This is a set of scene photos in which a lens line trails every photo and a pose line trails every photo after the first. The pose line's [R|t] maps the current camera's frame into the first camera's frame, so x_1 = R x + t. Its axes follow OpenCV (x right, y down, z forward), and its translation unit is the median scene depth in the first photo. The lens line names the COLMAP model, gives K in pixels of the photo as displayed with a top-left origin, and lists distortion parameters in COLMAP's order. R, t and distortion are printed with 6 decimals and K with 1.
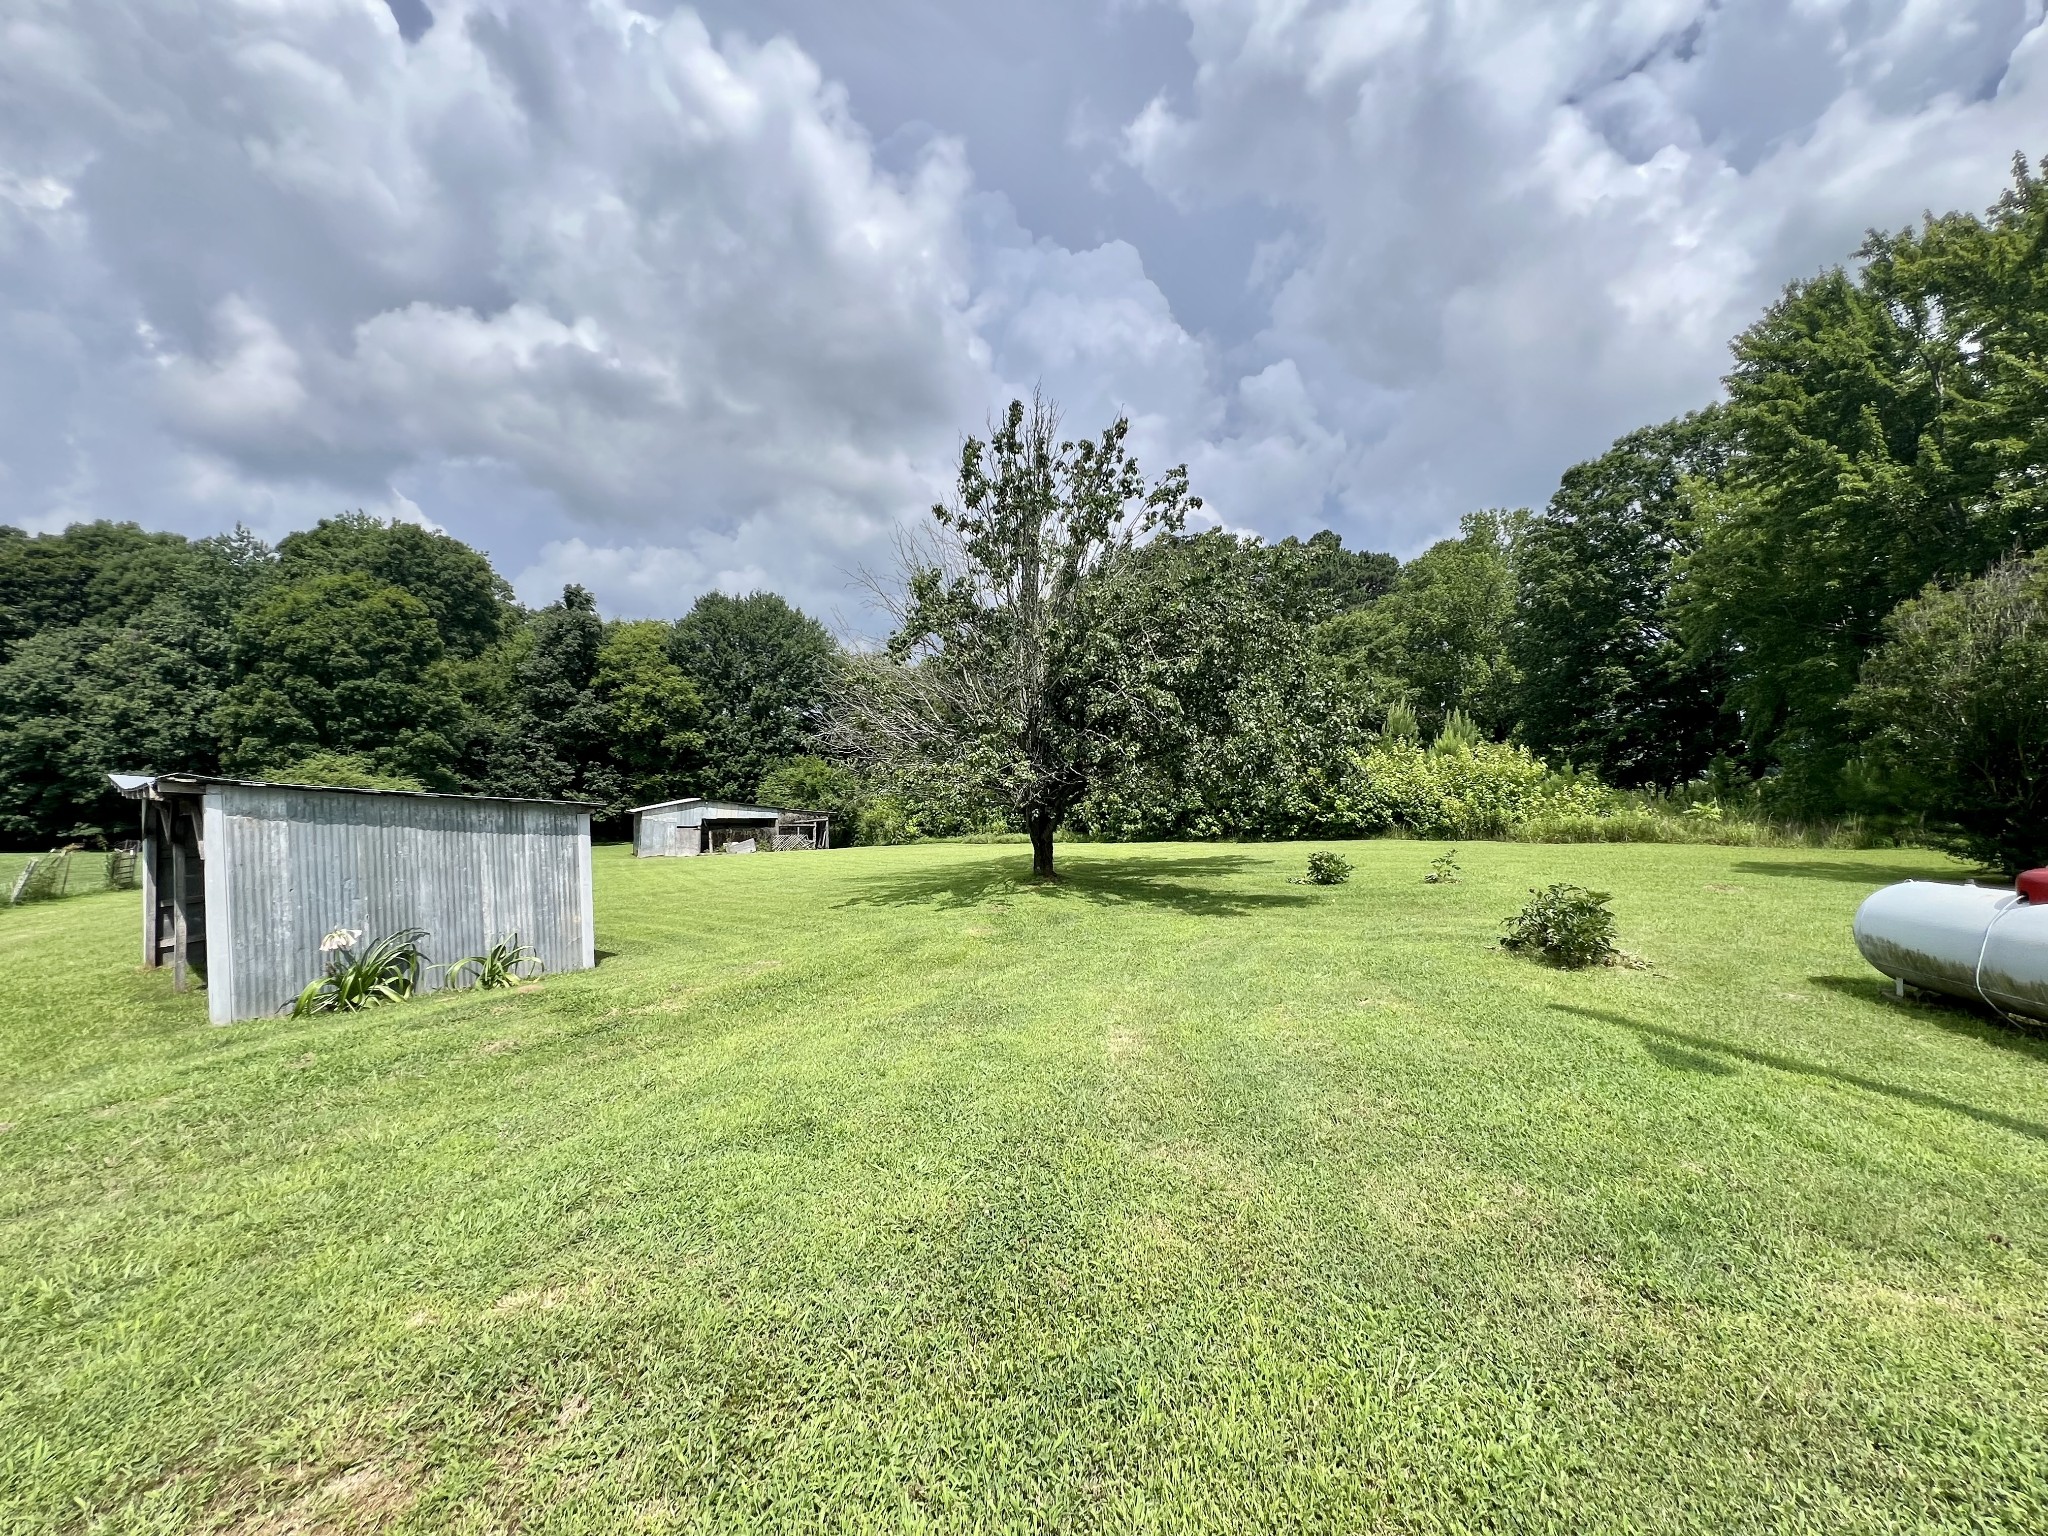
lens RADIAL K [[825.4, 0, 1030.9], [0, 825.4, 770.8], [0, 0, 1]] dist [-0.001229, 0.000998]
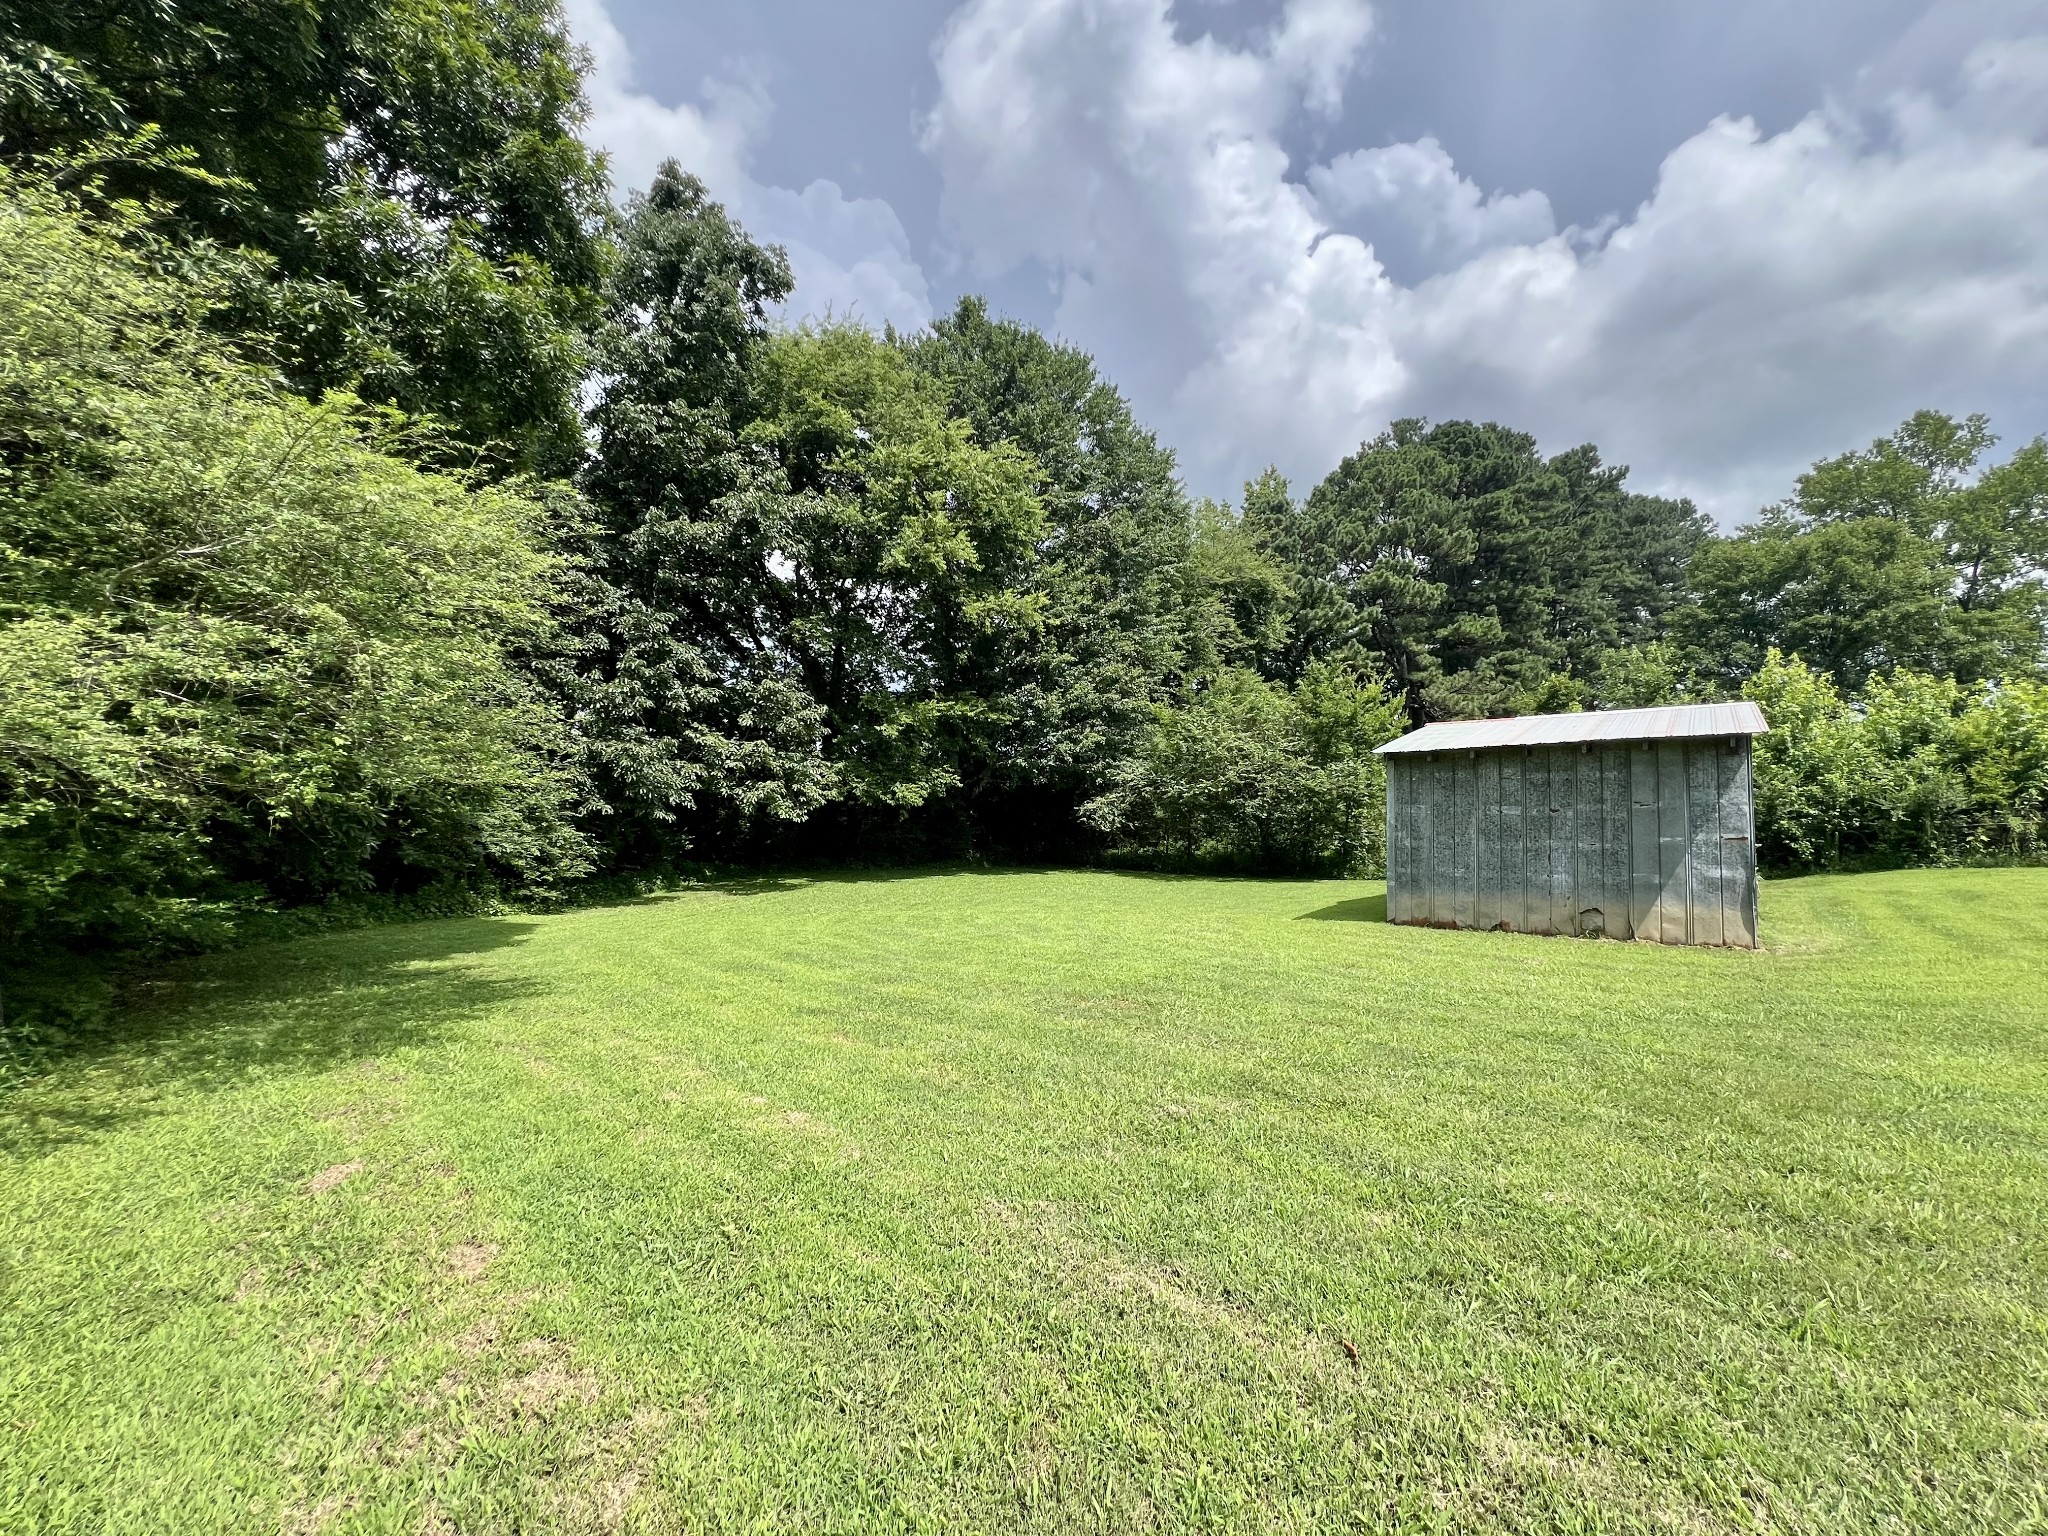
lens RADIAL K [[825.4, 0, 1033.0], [0, 825.4, 781.6], [0, 0, 1]] dist [-0.001229, 0.000998]
pose [[0.949099, 0.013967, 0.314668, -0.636459], [-0.007644, 0.999743, -0.021321, 0.060400], [-0.314885, 0.017831, 0.948962, 0.752279]]
